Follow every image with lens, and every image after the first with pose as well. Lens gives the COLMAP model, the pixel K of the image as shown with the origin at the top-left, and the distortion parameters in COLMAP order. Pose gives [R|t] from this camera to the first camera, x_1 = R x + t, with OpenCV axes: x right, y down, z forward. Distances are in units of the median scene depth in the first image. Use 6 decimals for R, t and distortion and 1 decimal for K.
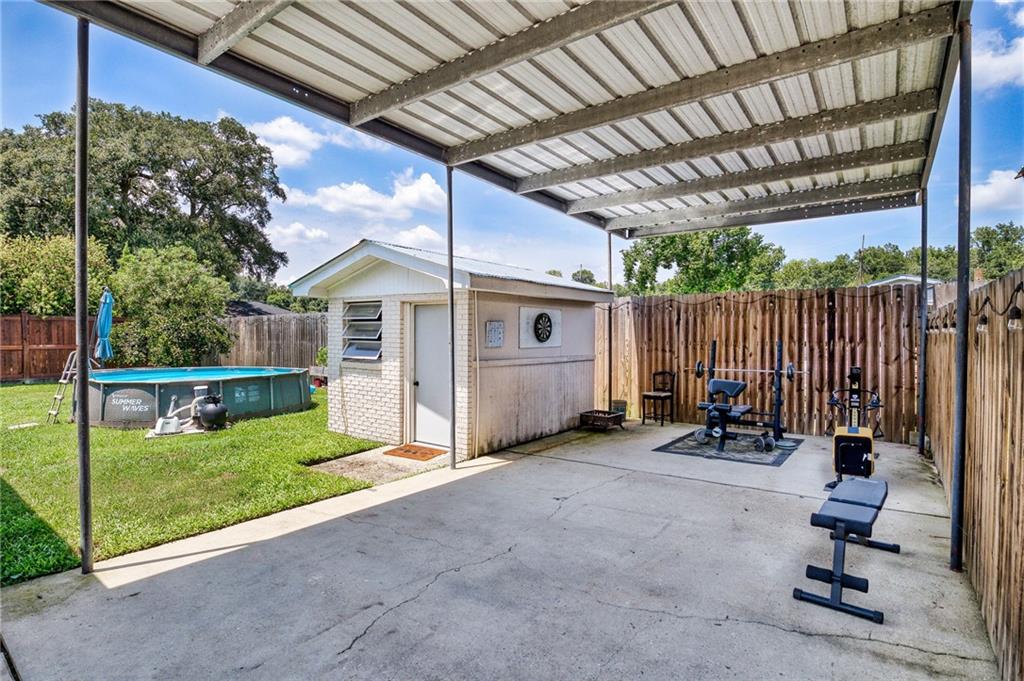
lens RADIAL K [[505.3, 0, 488.8], [0, 505.3, 340.2], [0, 0, 1]] dist [-0.037256, 0.000794]
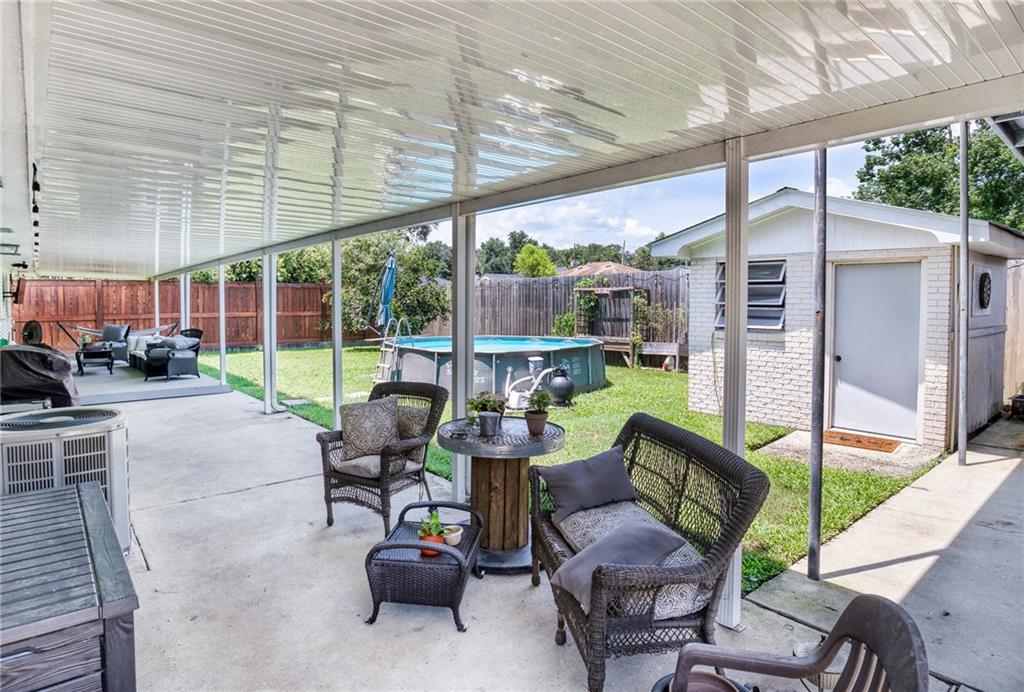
lens RADIAL K [[559.9, 0, 473.1], [0, 559.9, 323.9], [0, 0, 1]] dist [-0.054617, 0.026410]
pose [[0.971569, 0.006519, -0.236667, -0.446883], [0.000362, 0.999579, 0.029022, 0.001709], [0.236757, -0.028283, 0.971157, -0.021764]]
